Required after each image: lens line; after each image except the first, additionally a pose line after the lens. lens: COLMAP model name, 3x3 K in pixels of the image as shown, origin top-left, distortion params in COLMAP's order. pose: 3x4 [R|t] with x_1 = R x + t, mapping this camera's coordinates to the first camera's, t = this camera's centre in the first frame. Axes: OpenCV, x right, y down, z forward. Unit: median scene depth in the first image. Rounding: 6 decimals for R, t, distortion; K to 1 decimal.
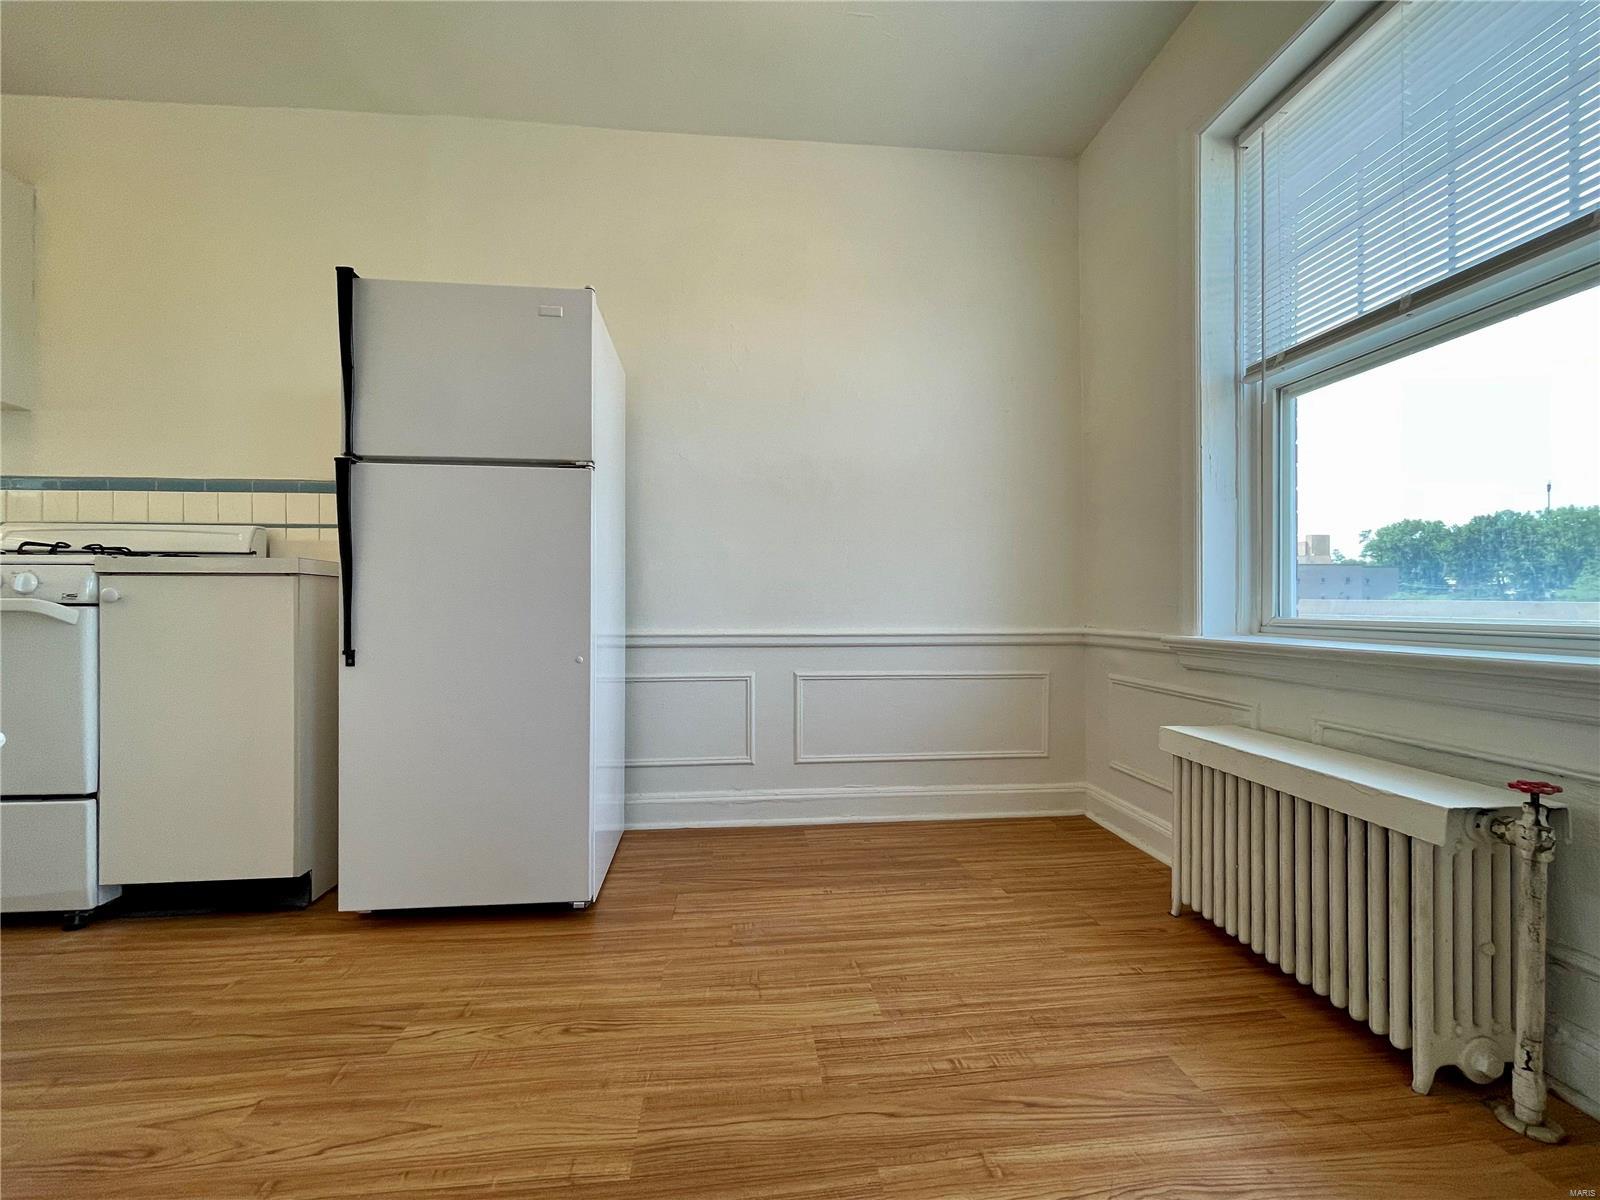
lens RADIAL K [[650.2, 0, 788.1], [0, 650.2, 605.1], [0, 0, 1]] dist [-0.003681, -0.000045]
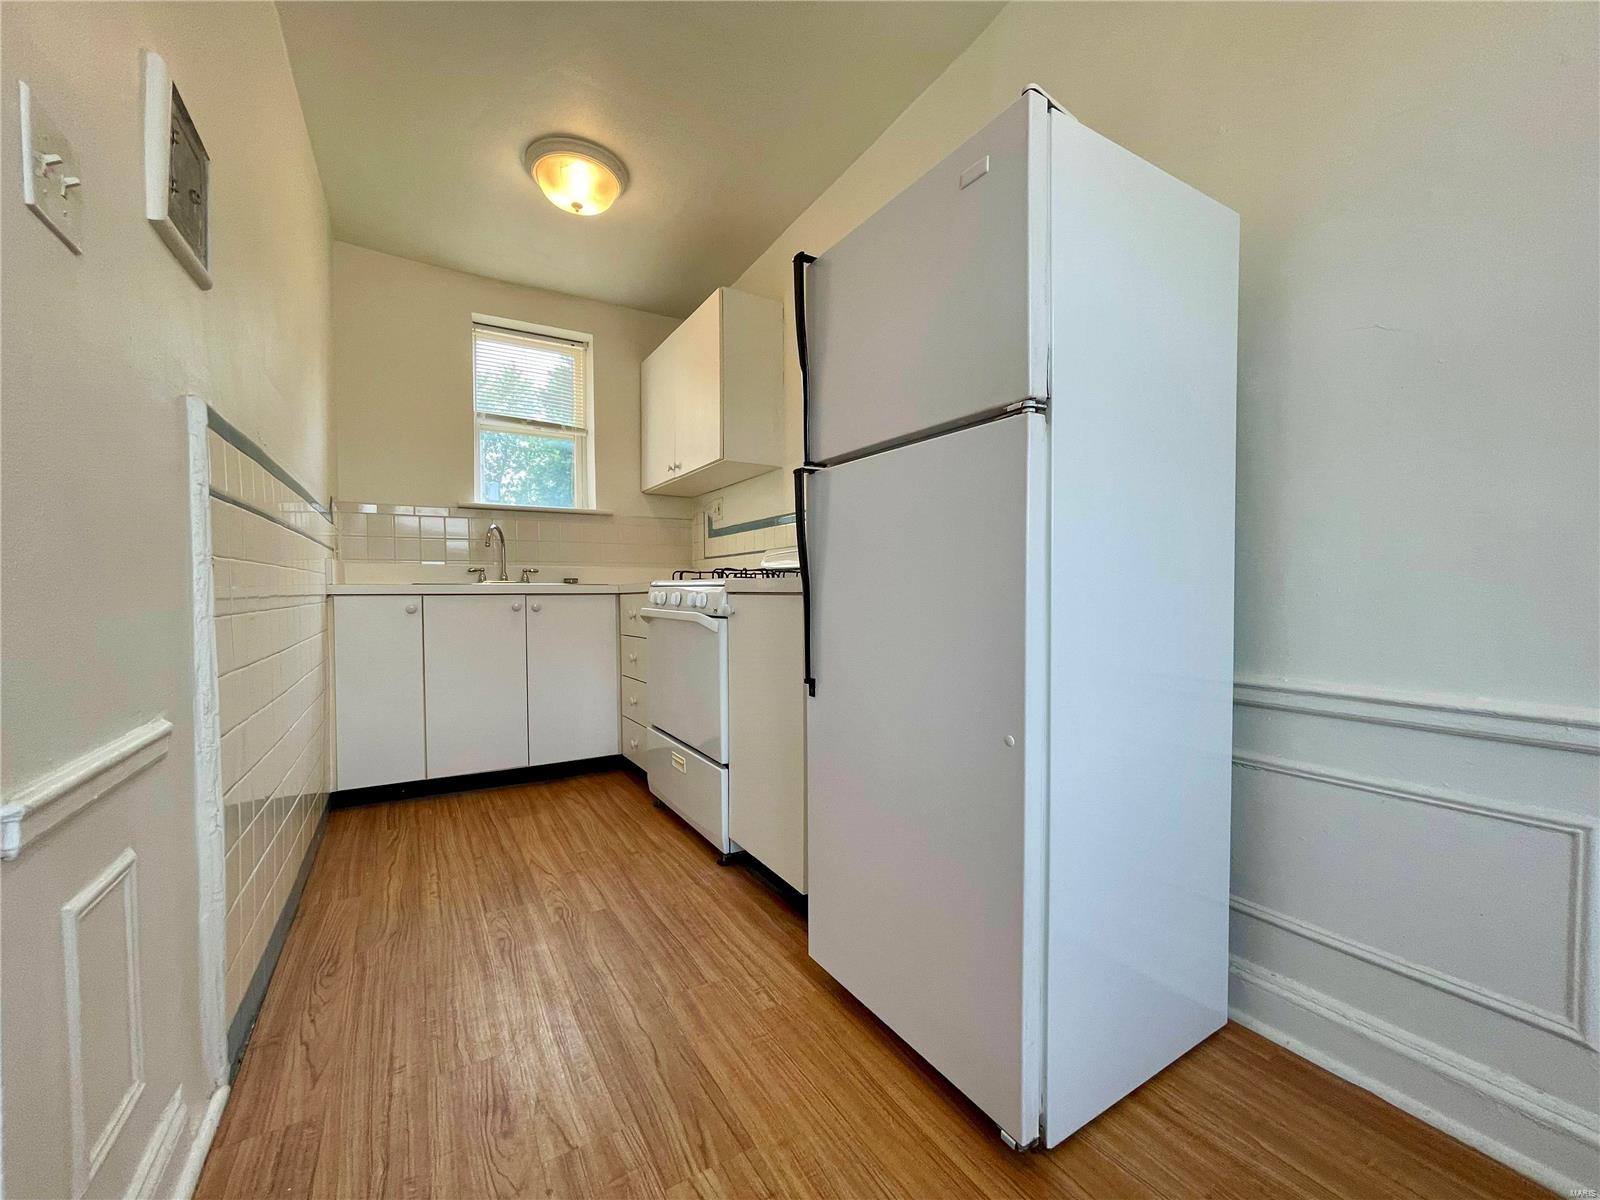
lens RADIAL K [[650.2, 0, 785.7], [0, 650.2, 603.7], [0, 0, 1]] dist [-0.003681, -0.000045]
pose [[0.411515, 0.021396, -0.911152, 0.137566], [0.017518, 0.999354, 0.031379, -0.064616], [0.911235, -0.028874, 0.410874, 0.586713]]
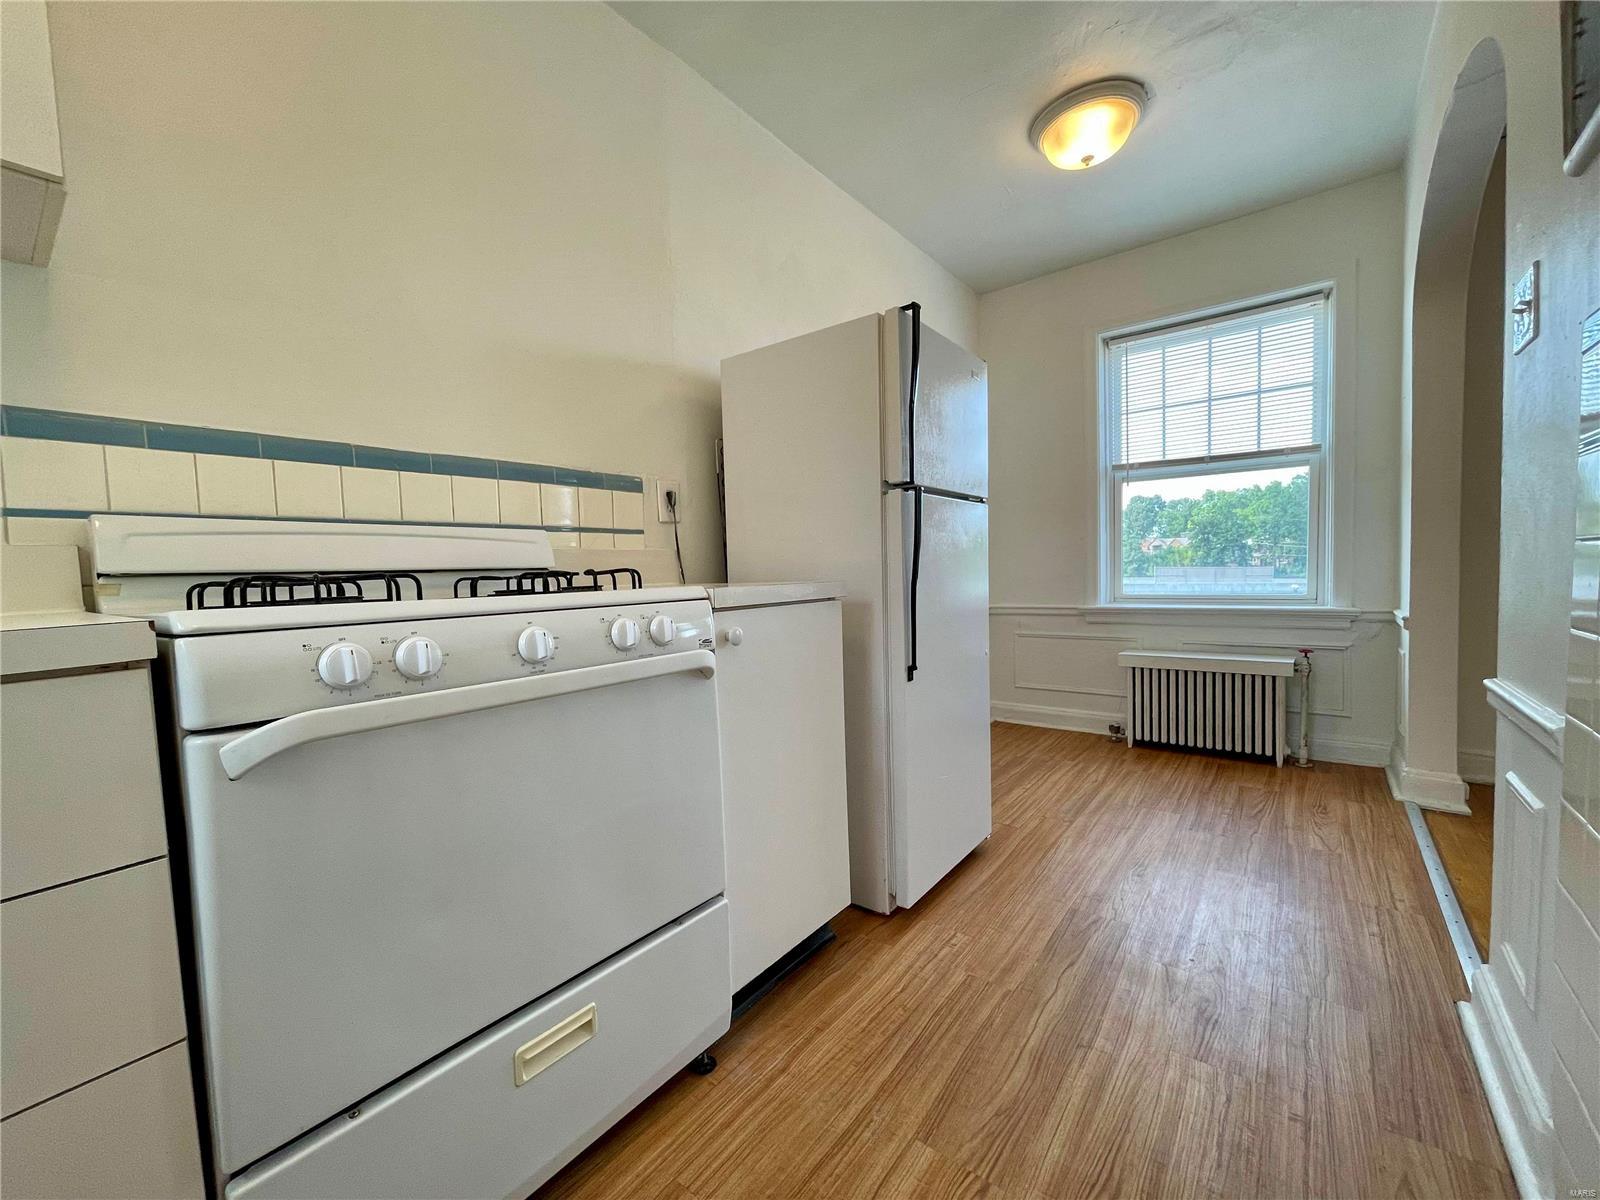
lens RADIAL K [[650.2, 0, 795.9], [0, 650.2, 606.5], [0, 0, 1]] dist [-0.003681, -0.000045]
pose [[0.688891, -0.060070, 0.722371, -1.543673], [0.029844, 0.998066, 0.054534, -0.090083], [-0.724250, -0.016010, 0.689352, 0.392964]]
